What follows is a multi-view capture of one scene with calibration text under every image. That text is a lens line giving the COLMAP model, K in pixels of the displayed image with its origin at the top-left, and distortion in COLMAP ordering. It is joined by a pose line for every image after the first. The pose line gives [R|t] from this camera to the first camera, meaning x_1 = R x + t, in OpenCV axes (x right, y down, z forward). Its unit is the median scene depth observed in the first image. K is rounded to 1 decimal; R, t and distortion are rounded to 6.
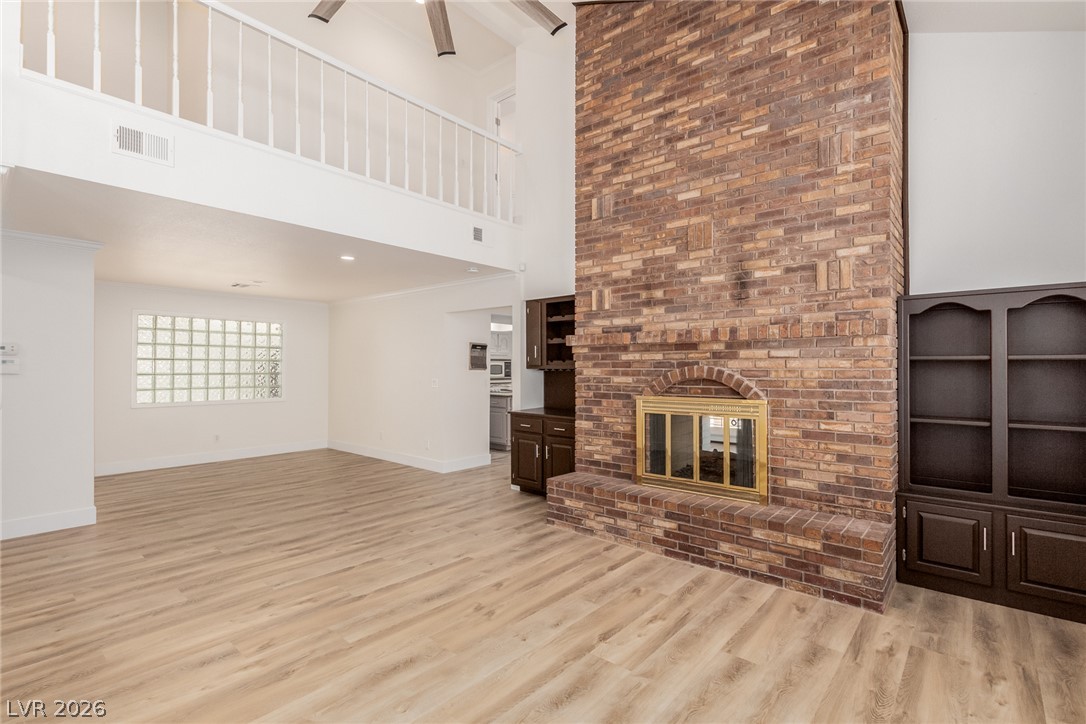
lens RADIAL K [[507.9, 0, 537.1], [0, 507.9, 367.9], [0, 0, 1]] dist [0.008193, 0.000139]
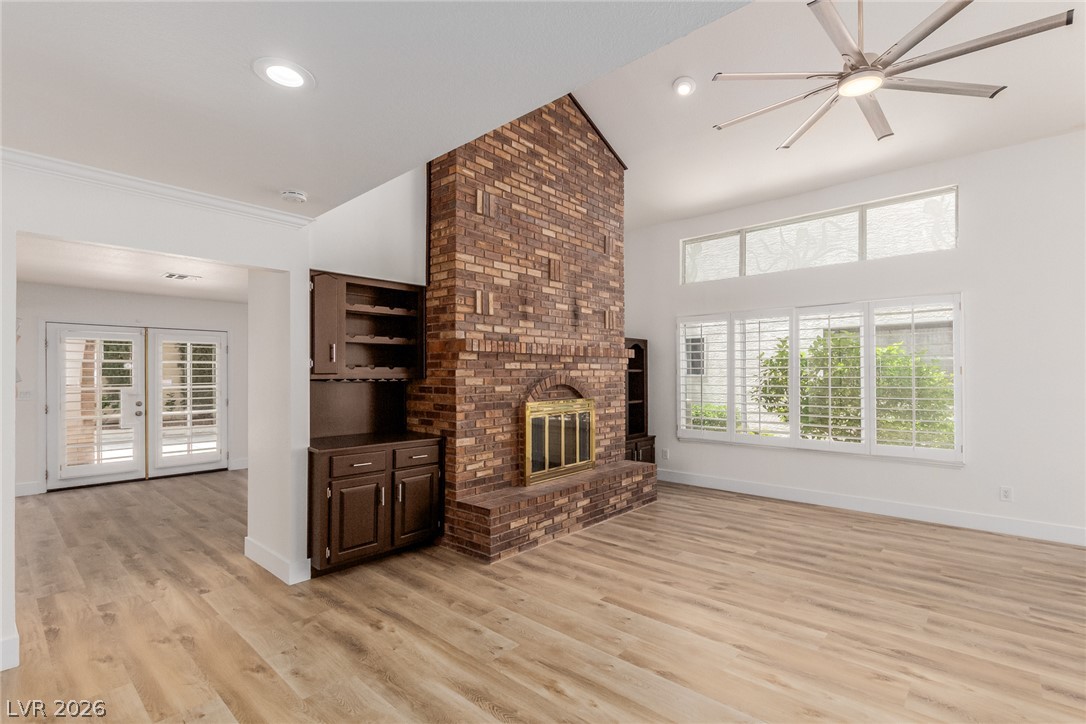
lens RADIAL K [[507.3, 0, 552.1], [0, 507.3, 374.0], [0, 0, 1]] dist [0.002977, 0.000443]
pose [[-0.003613, 0.000187, 0.999993, -0.916434], [0.002772, 0.999996, -0.000177, -0.005074], [-0.999990, 0.002772, -0.003614, 1.009729]]
